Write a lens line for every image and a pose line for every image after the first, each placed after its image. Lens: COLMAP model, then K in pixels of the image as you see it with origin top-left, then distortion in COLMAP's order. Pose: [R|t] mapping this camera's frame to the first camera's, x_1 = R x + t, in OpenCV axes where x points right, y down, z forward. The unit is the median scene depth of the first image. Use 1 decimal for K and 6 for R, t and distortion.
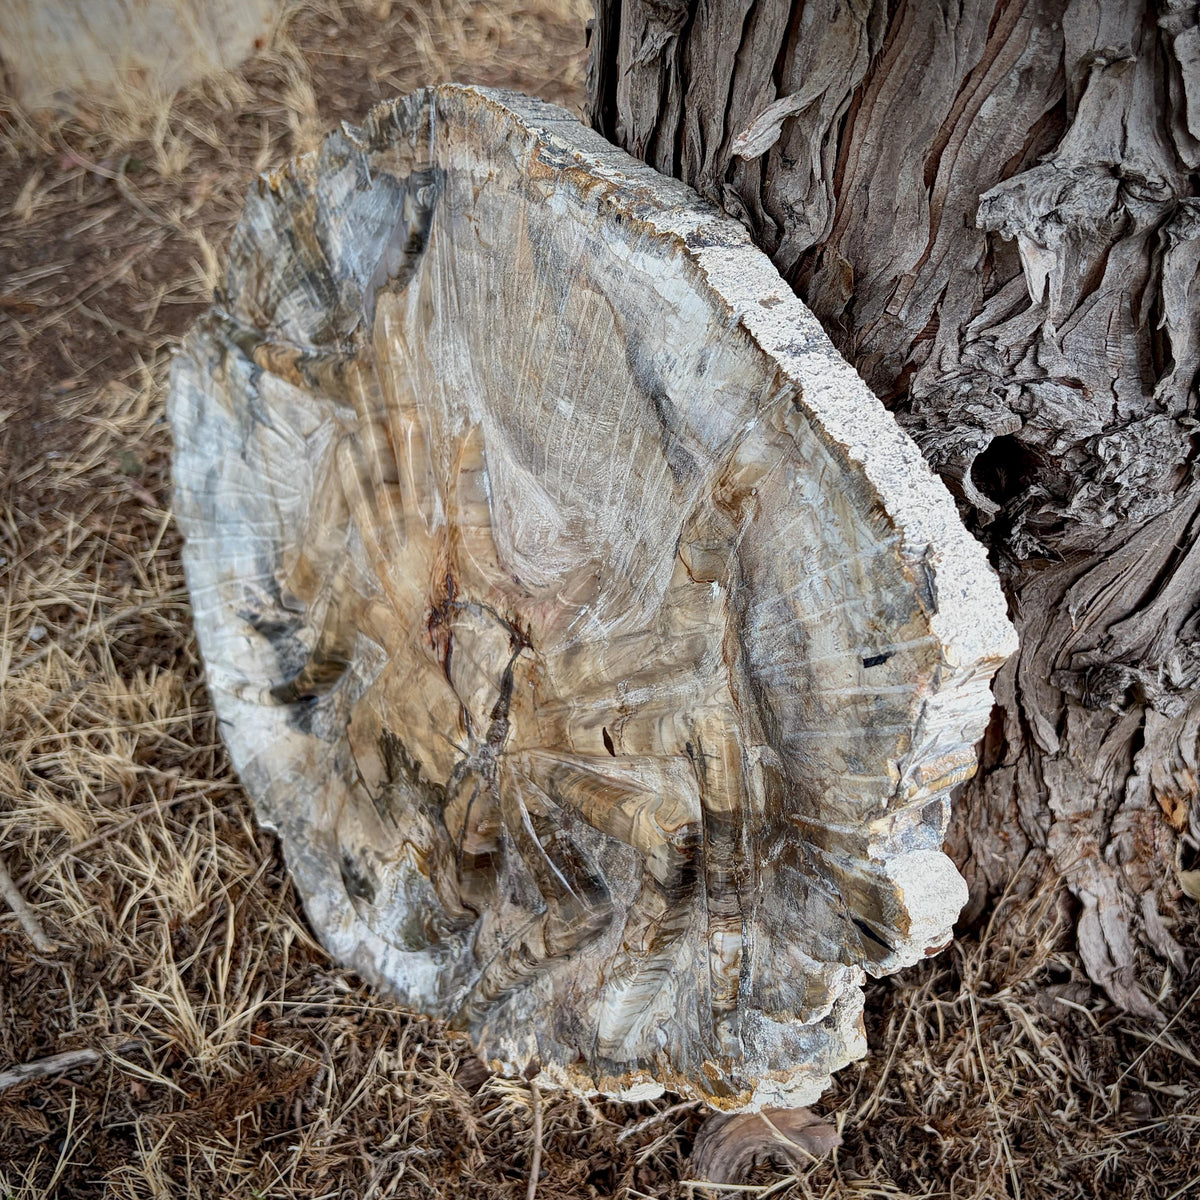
lens RADIAL K [[1496.8, 0, 614.9], [0, 1496.8, 564.9], [0, 0, 1]] dist [0.011499, 0.000000]
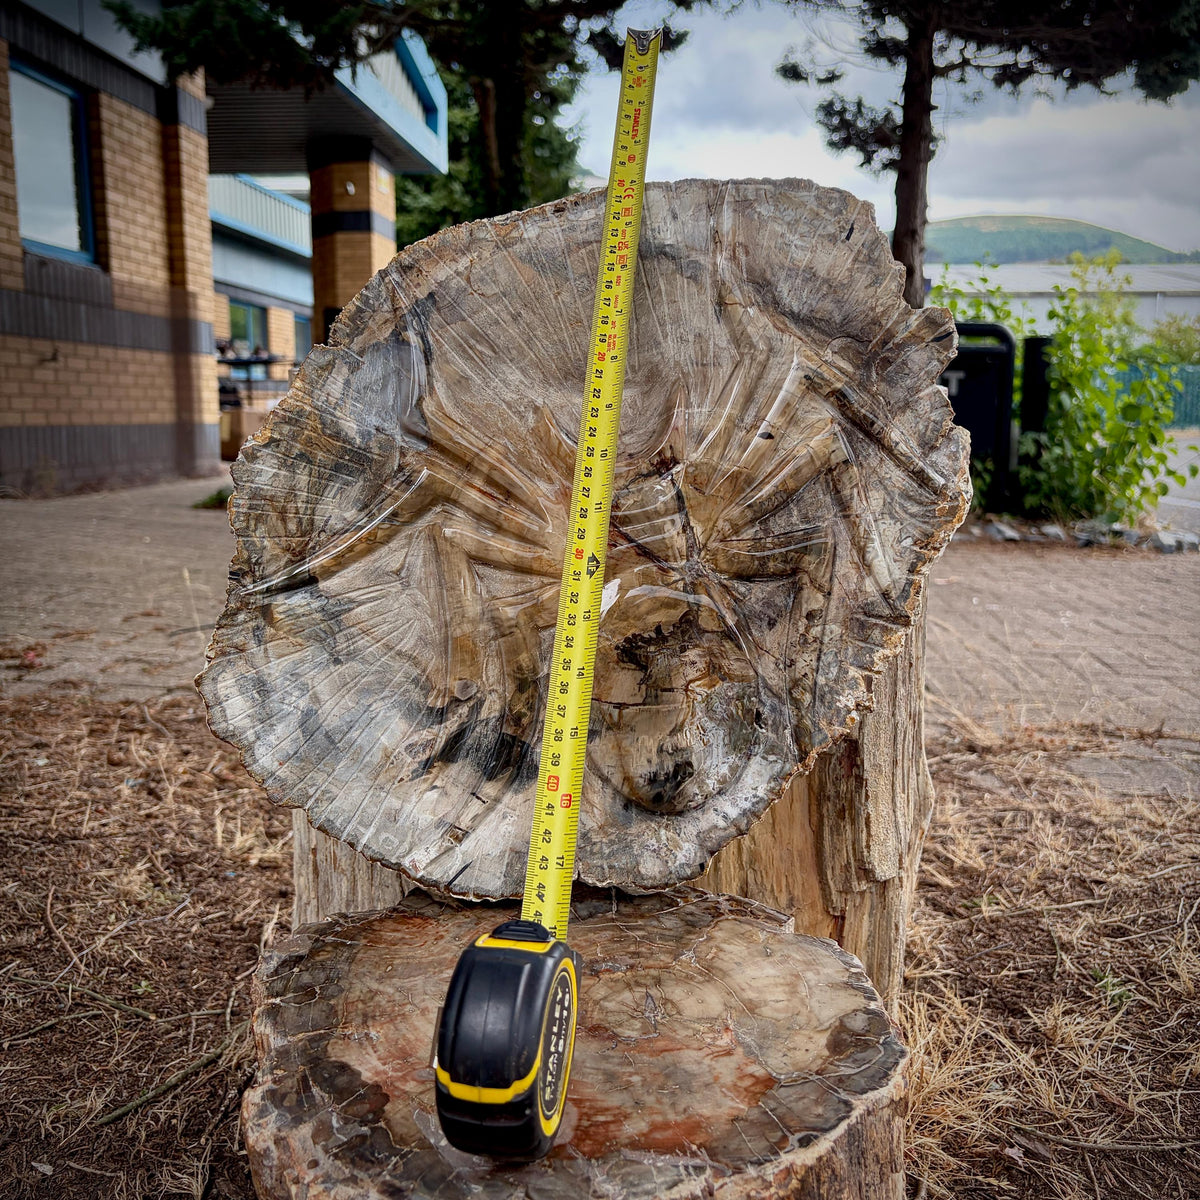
lens RADIAL K [[1288.8, 0, 590.9], [0, 1288.8, 602.1], [0, 0, 1]] dist [-0.042211, 0.000000]
pose [[0.456938, -0.400156, 0.794407, -1.109959], [0.777759, 0.613107, -0.138530, 0.235589], [-0.431623, 0.681157, 0.591377, 0.288064]]
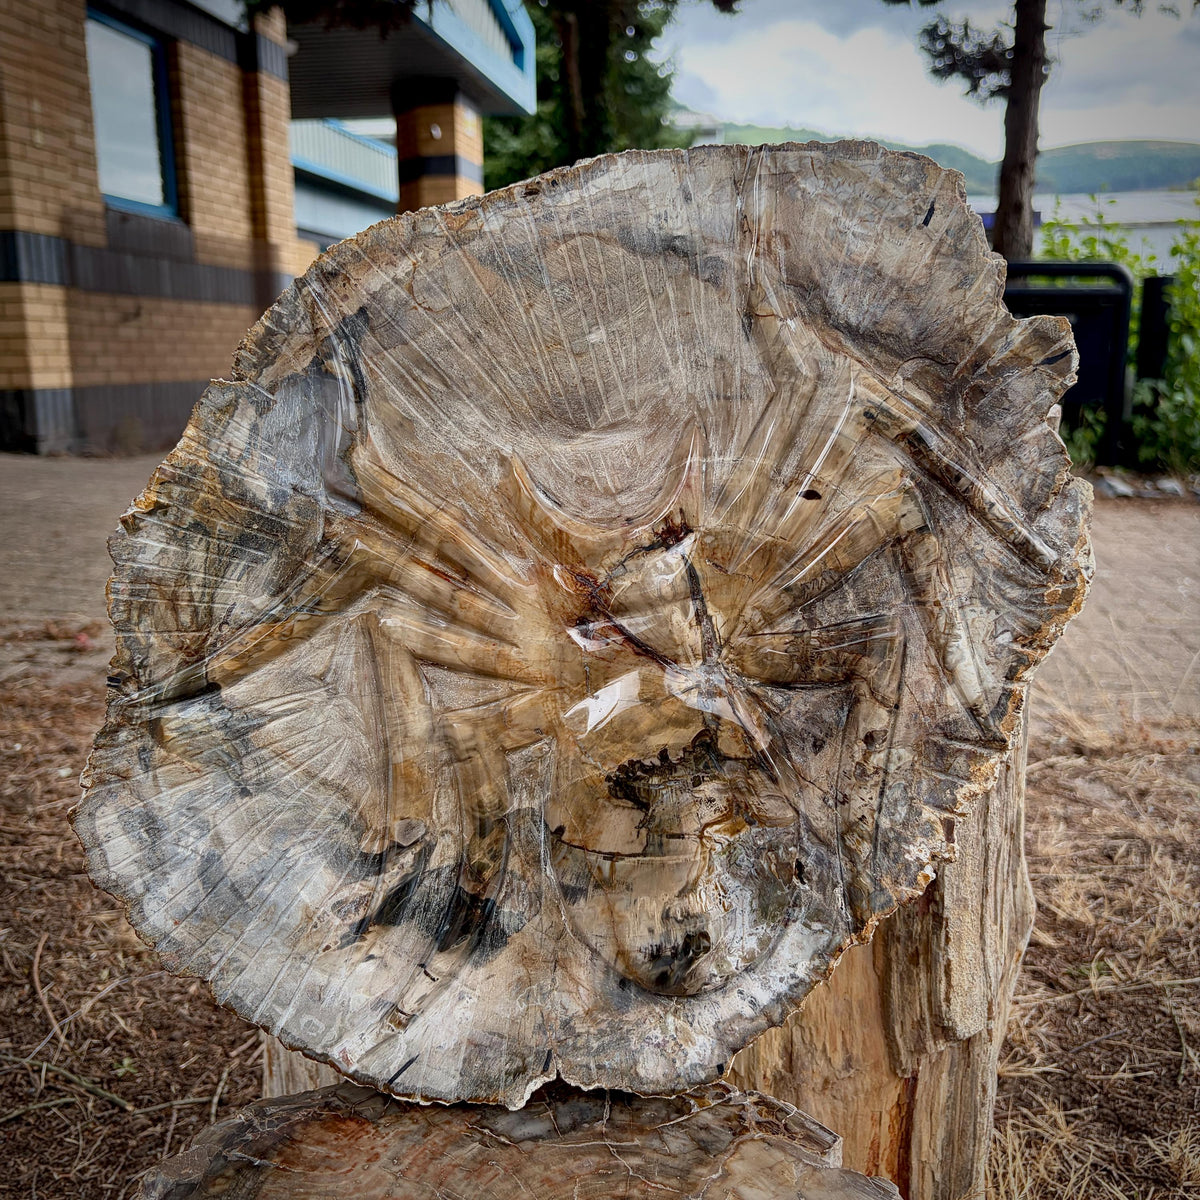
lens RADIAL K [[1288.8, 0, 583.5], [0, 1288.8, 604.1], [0, 0, 1]] dist [-0.042211, 0.000000]
pose [[0.518488, -0.435099, 0.736111, -0.779844], [0.765340, 0.620059, -0.172572, 0.179985], [-0.381346, 0.652851, 0.654492, 0.352564]]
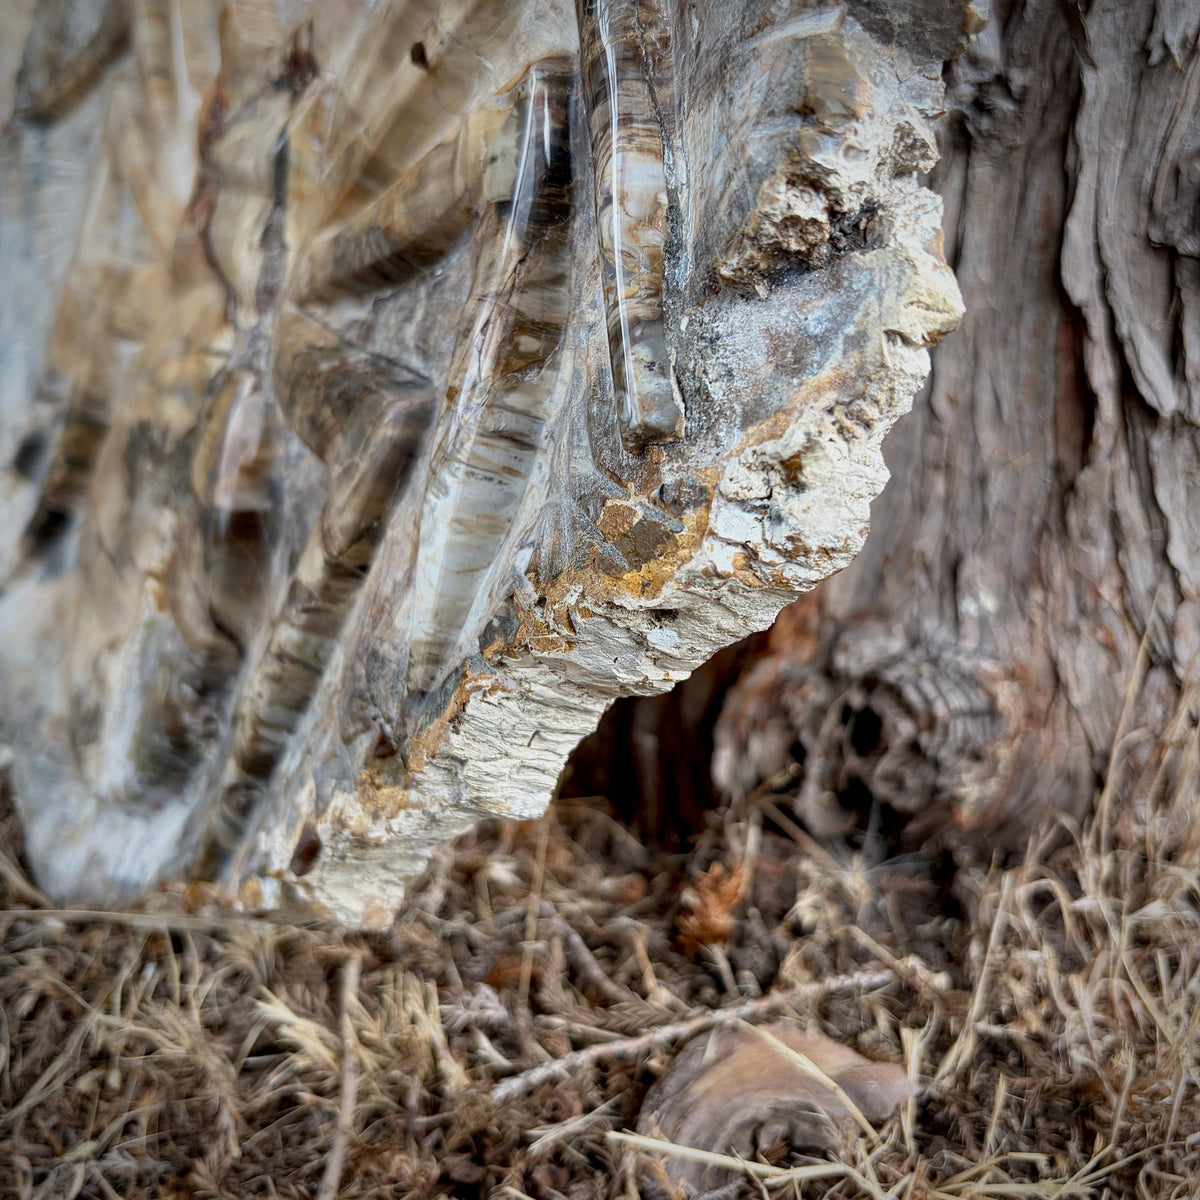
lens RADIAL K [[1288.8, 0, 609.0], [0, 1288.8, 596.8], [0, 0, 1]] dist [-0.042211, 0.000000]
pose [[0.999365, -0.034956, 0.006958, 0.046897], [0.034840, 0.916900, -0.397594, 0.412325], [0.007518, 0.397584, 0.917535, 0.534041]]
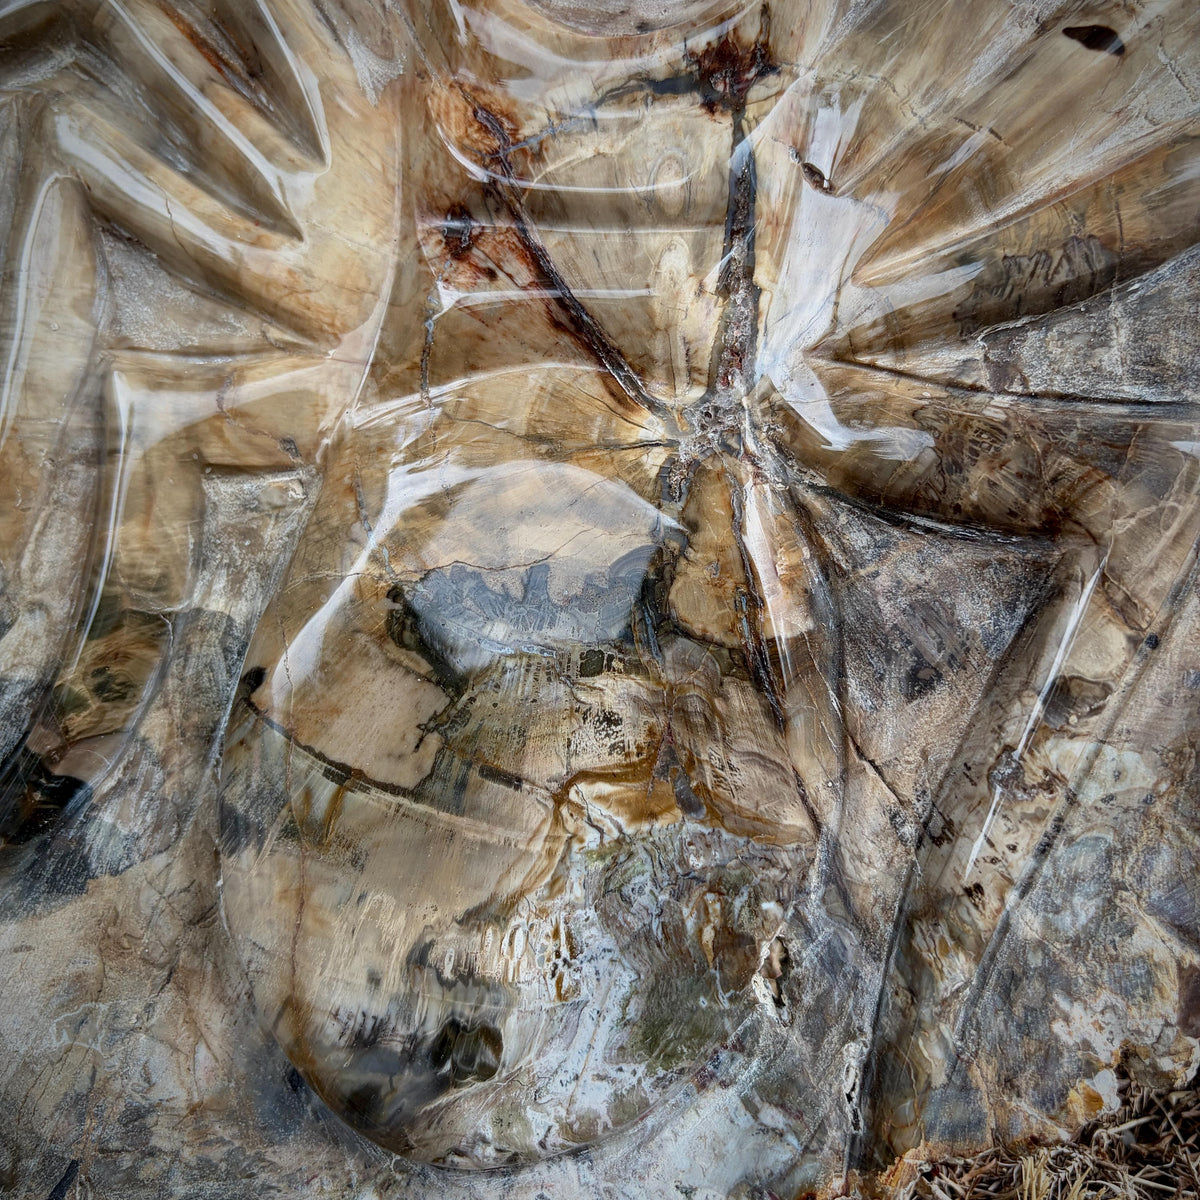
lens RADIAL K [[1288.8, 0, 597.8], [0, 1288.8, 616.7], [0, 0, 1]] dist [-0.042211, 0.000000]
pose [[0.731181, -0.221287, 0.645296, -0.355413], [0.501633, 0.815467, -0.288755, 0.256064], [-0.462319, 0.534833, 0.707258, 0.733569]]
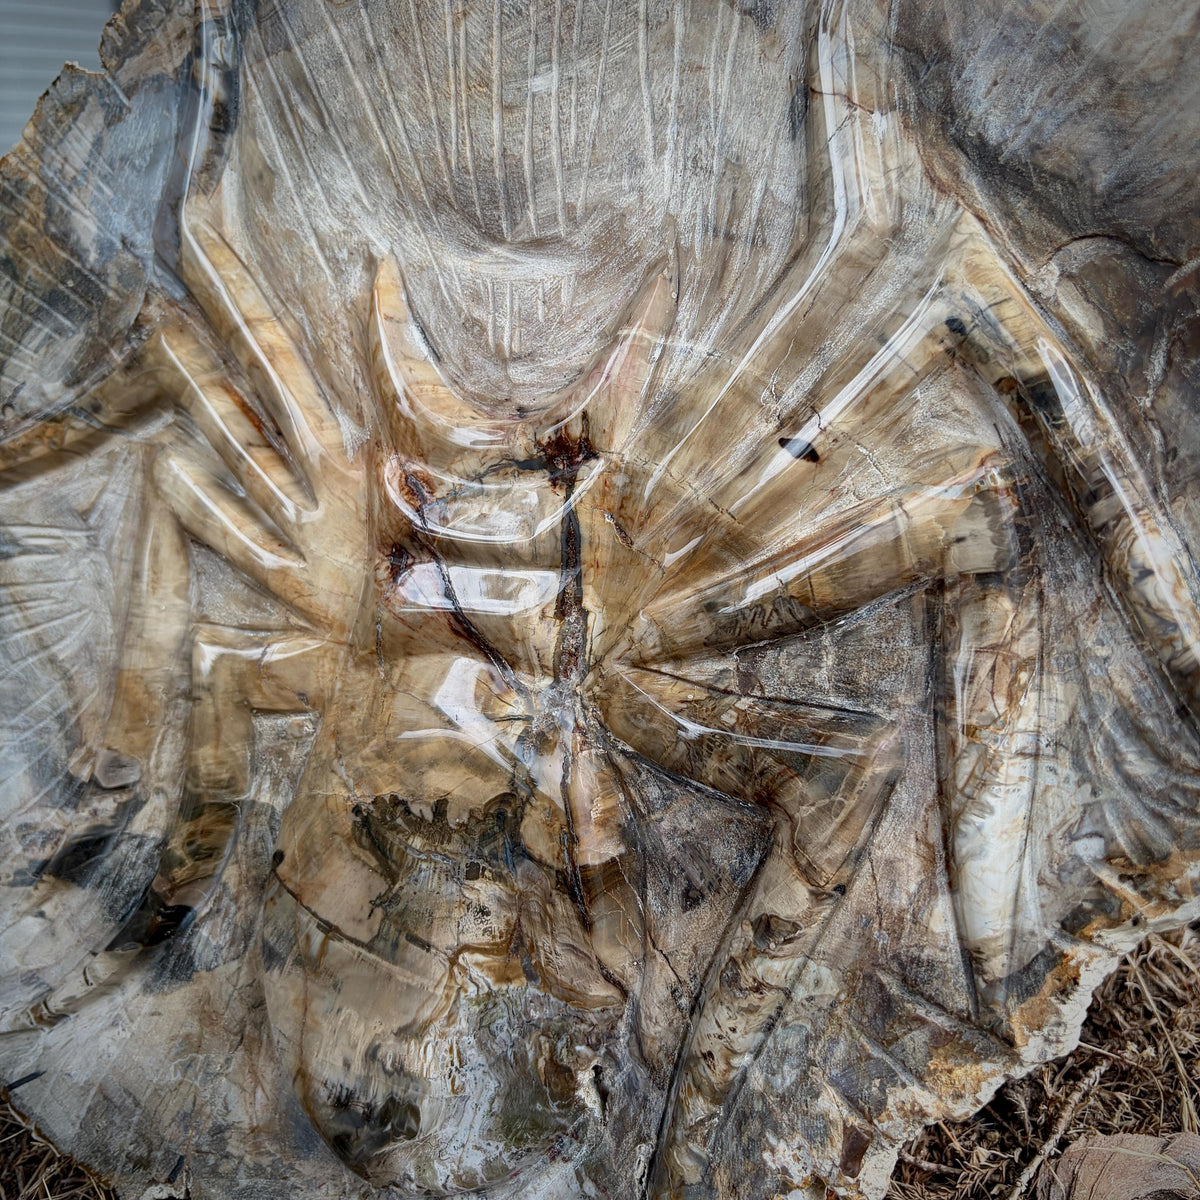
lens RADIAL K [[1288.8, 0, 588.8], [0, 1288.8, 588.9], [0, 0, 1]] dist [-0.042211, 0.000000]
pose [[0.870033, -0.248827, 0.425590, -0.281755], [0.419443, 0.827247, -0.373806, 0.283340], [-0.259055, 0.503734, 0.824101, 0.490549]]
